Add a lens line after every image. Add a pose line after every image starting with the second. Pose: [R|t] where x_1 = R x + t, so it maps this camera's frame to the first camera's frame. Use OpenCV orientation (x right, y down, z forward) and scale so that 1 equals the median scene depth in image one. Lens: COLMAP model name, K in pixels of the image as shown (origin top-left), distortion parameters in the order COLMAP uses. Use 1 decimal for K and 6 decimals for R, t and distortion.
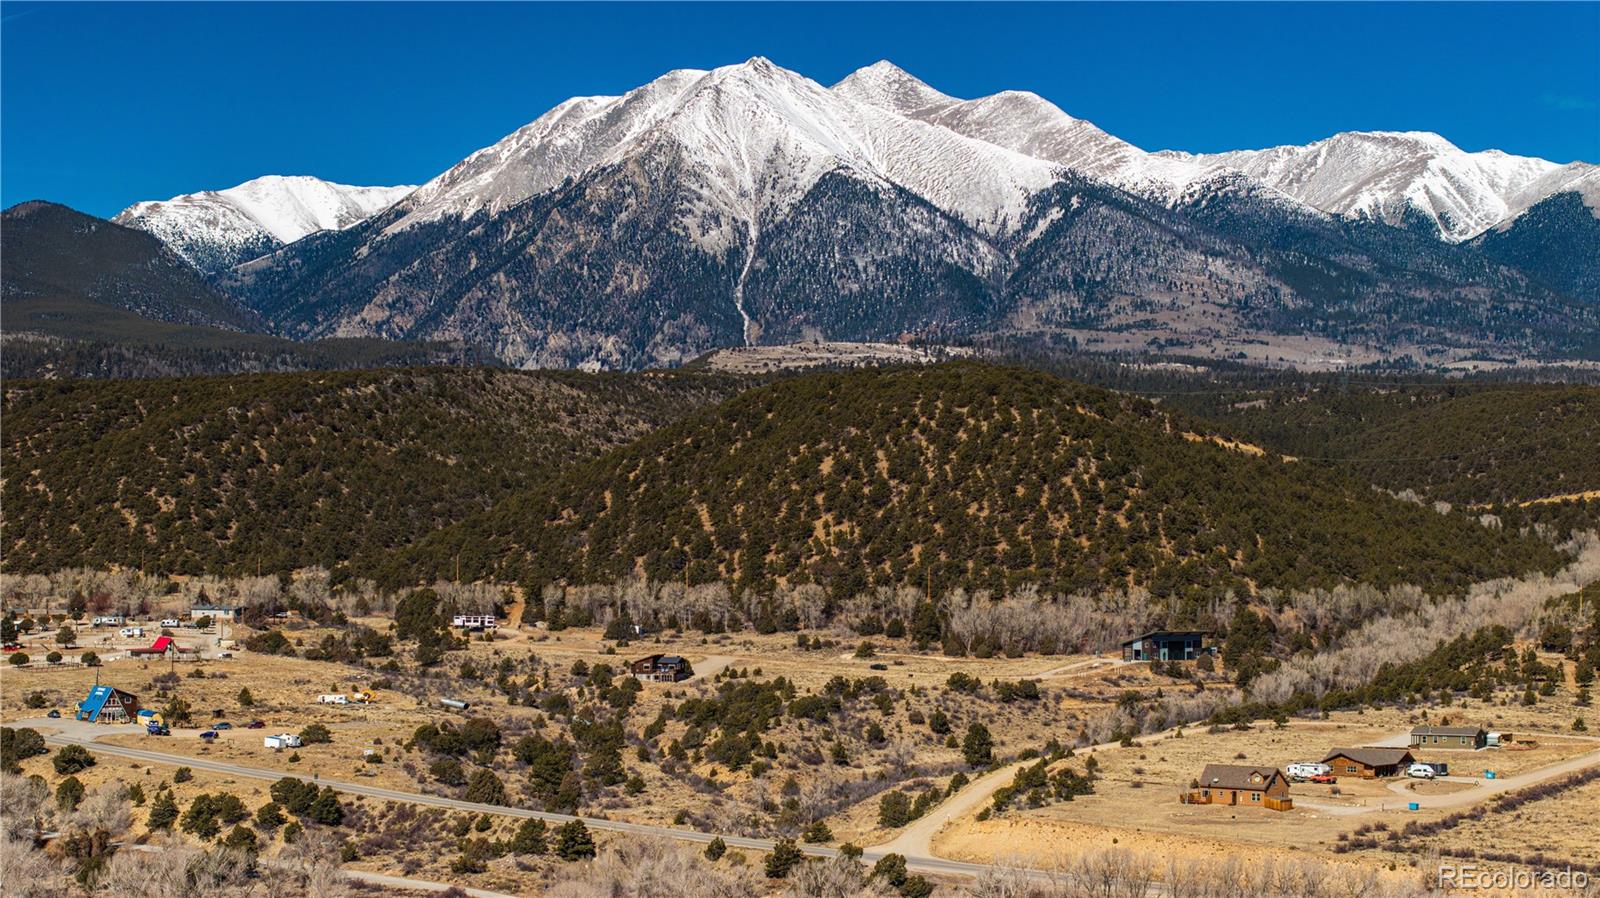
lens RADIAL K [[3215.0, 0, 795.1], [0, 3215.0, 446.4], [0, 0, 1]] dist [-0.071228, 0.000000]
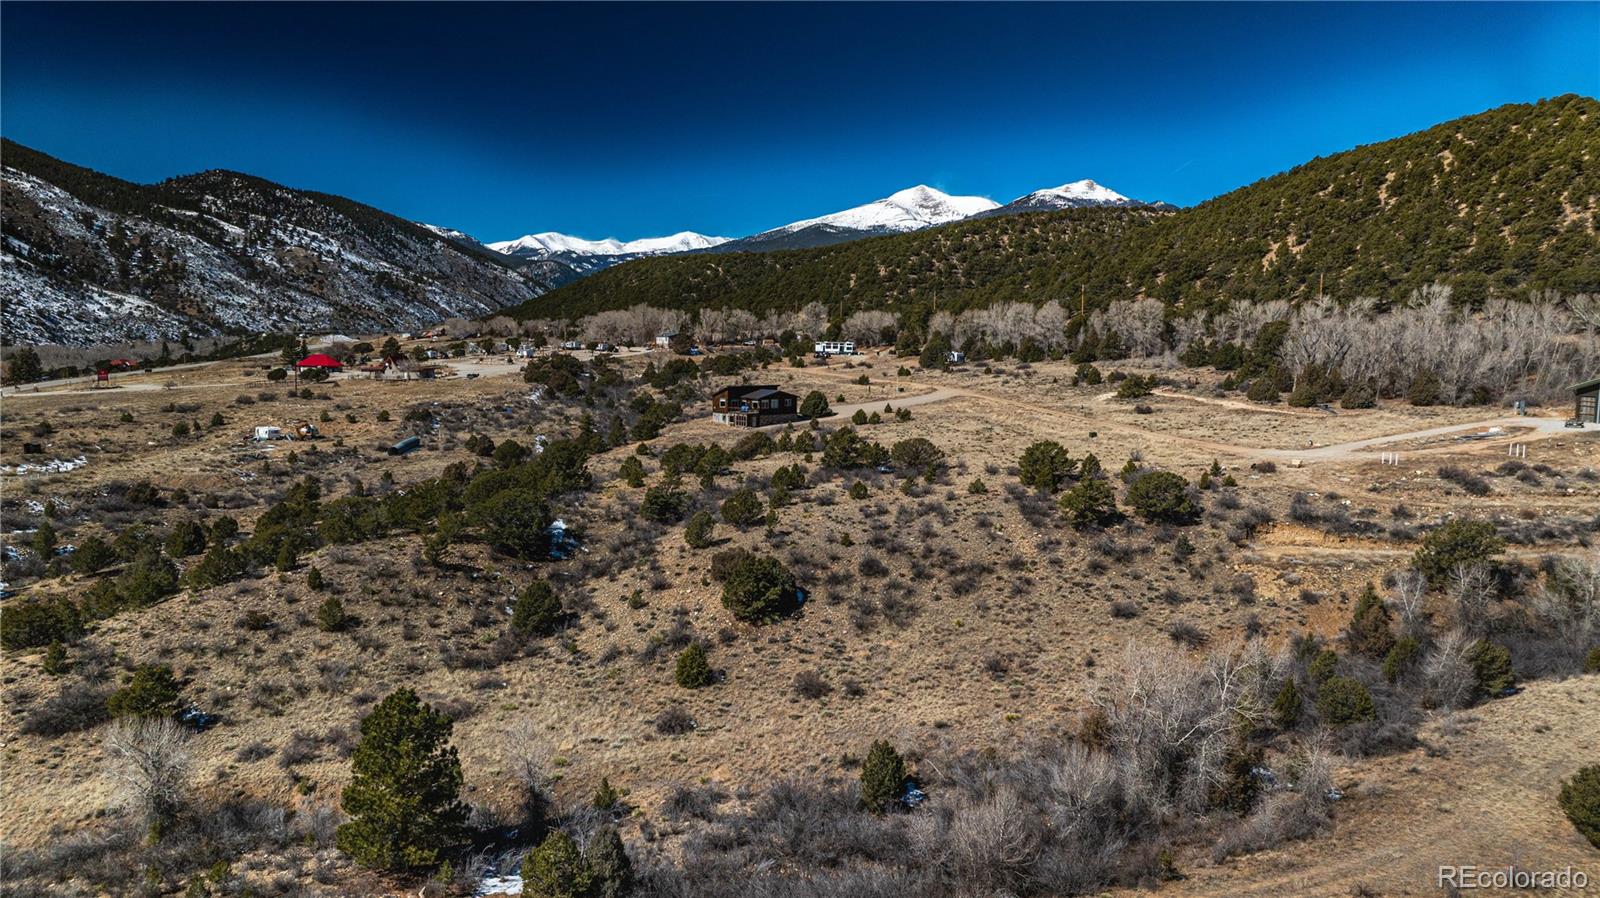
lens RADIAL K [[1129.8, 0, 804.4], [0, 1129.8, 437.9], [0, 0, 1]] dist [-0.018833, 0.005840]
pose [[0.798716, 0.053383, -0.599335, 0.033389], [0.017349, 0.993600, 0.111620, 0.014371], [0.601457, -0.099550, 0.792678, 0.238780]]
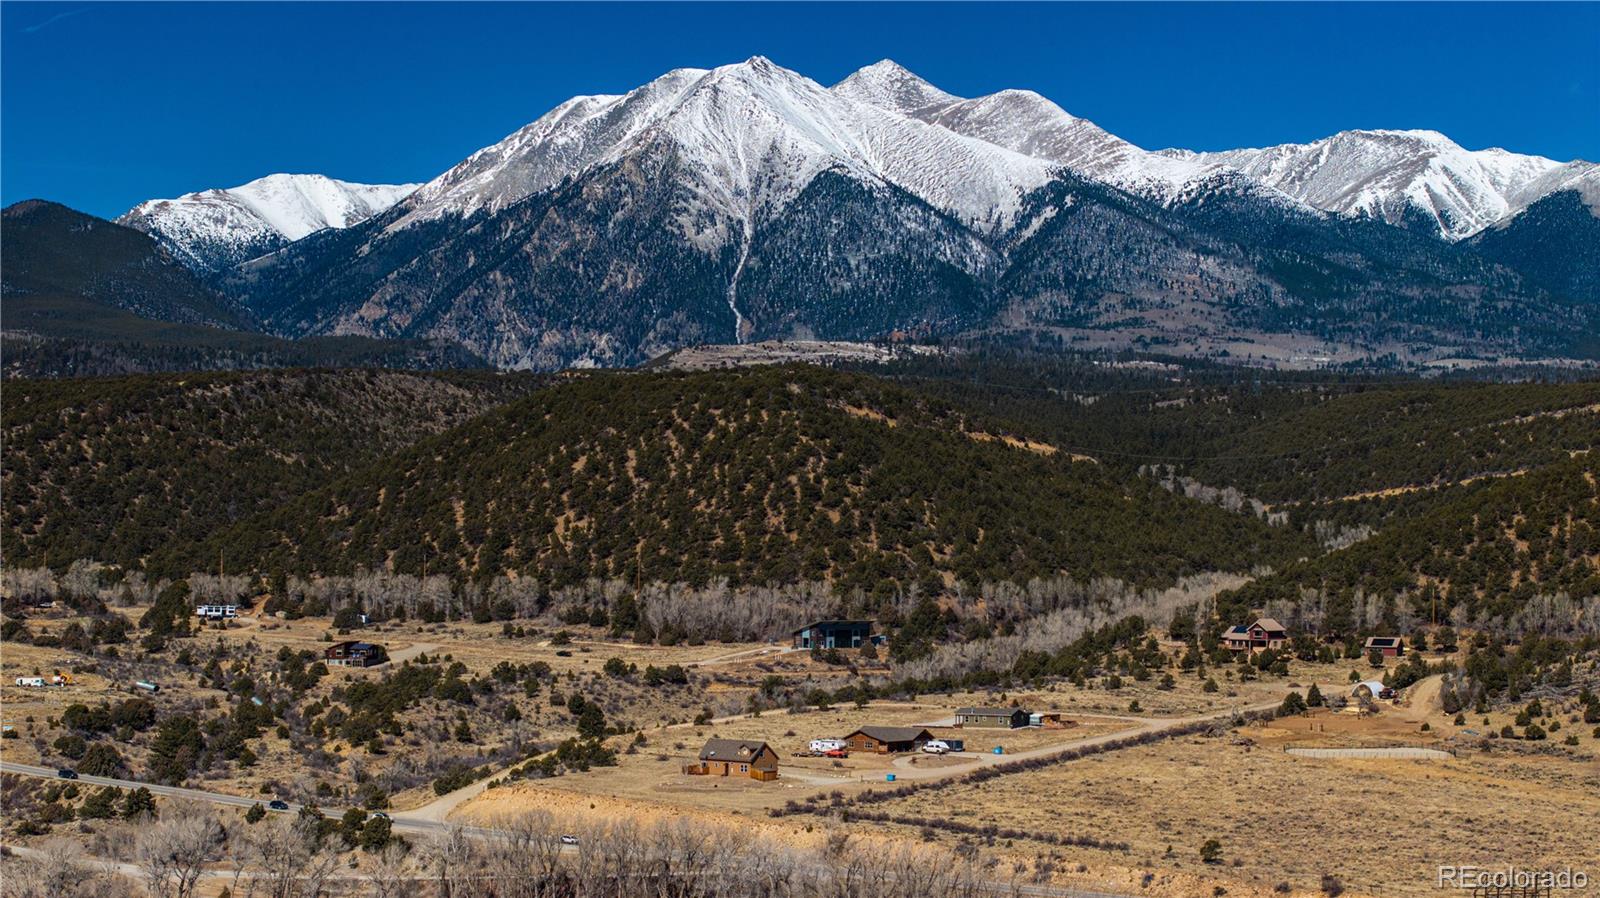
lens RADIAL K [[3215.0, 0, 801.9], [0, 3215.0, 452.5], [0, 0, 1]] dist [-0.071228, 0.000000]
pose [[0.999964, 0.000647, -0.008411, 0.034201], [-0.000622, 0.999995, 0.002993, -0.000417], [0.008413, -0.002988, 0.999960, -0.019652]]
